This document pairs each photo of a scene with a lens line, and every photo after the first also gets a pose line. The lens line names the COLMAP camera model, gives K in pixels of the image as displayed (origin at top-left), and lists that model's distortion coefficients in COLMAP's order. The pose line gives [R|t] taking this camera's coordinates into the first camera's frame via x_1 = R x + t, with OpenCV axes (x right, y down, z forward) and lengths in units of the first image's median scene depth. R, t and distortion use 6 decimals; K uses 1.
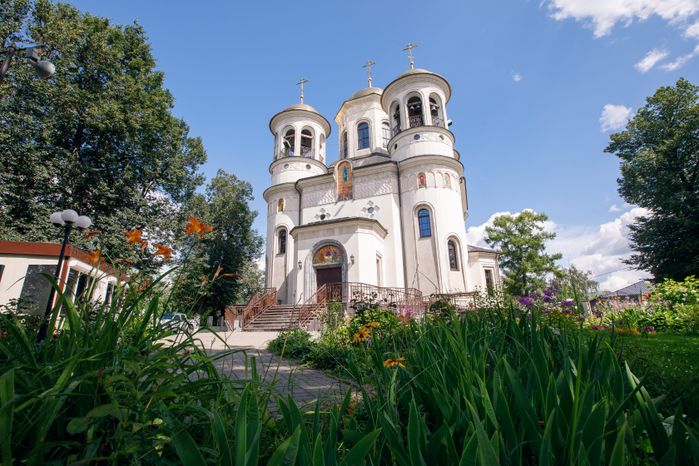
lens RADIAL K [[324.8, 0, 349.5], [0, 324.8, 233.0], [0, 0, 1]] dist [-0.052877, 0.000128]
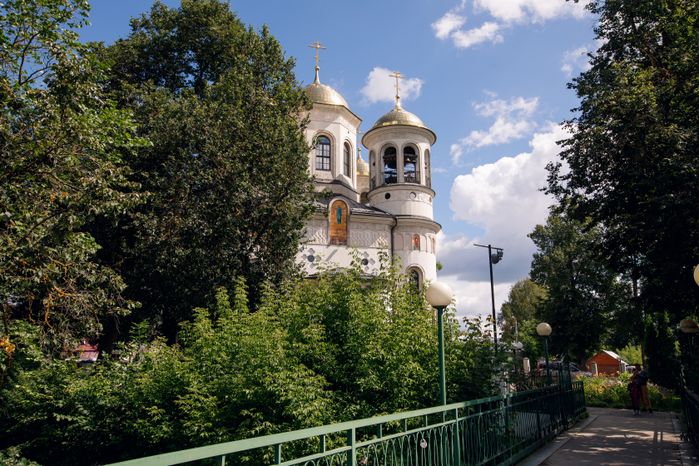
lens RADIAL K [[542.1, 0, 349.5], [0, 542.1, 233.0], [0, 0, 1]] dist [-0.000119, -0.000094]
pose [[0.796513, 0.163890, 0.581986, -0.854122], [-0.189458, 0.981739, -0.017168, -0.110507], [-0.574172, -0.096587, 0.813018, -0.242568]]
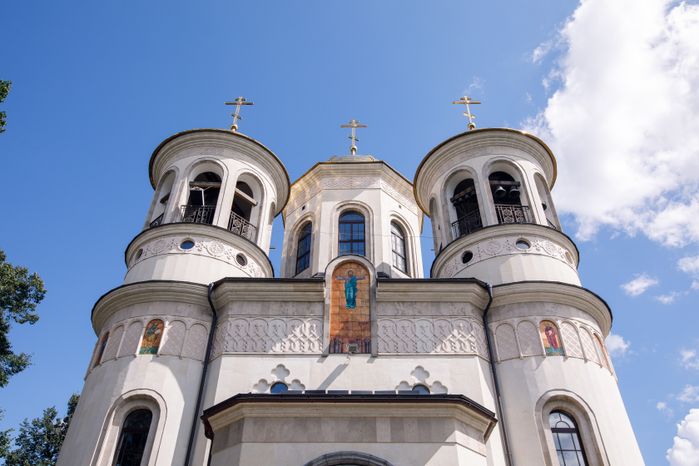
lens RADIAL K [[562.9, 0, 349.5], [0, 562.9, 233.0], [0, 0, 1]] dist [-0.007105, -0.000475]
pose [[0.933412, 0.252379, 0.255044, -0.207406], [-0.126534, 0.896676, -0.424218, 0.047555], [-0.335756, 0.363698, 0.868903, 0.377671]]
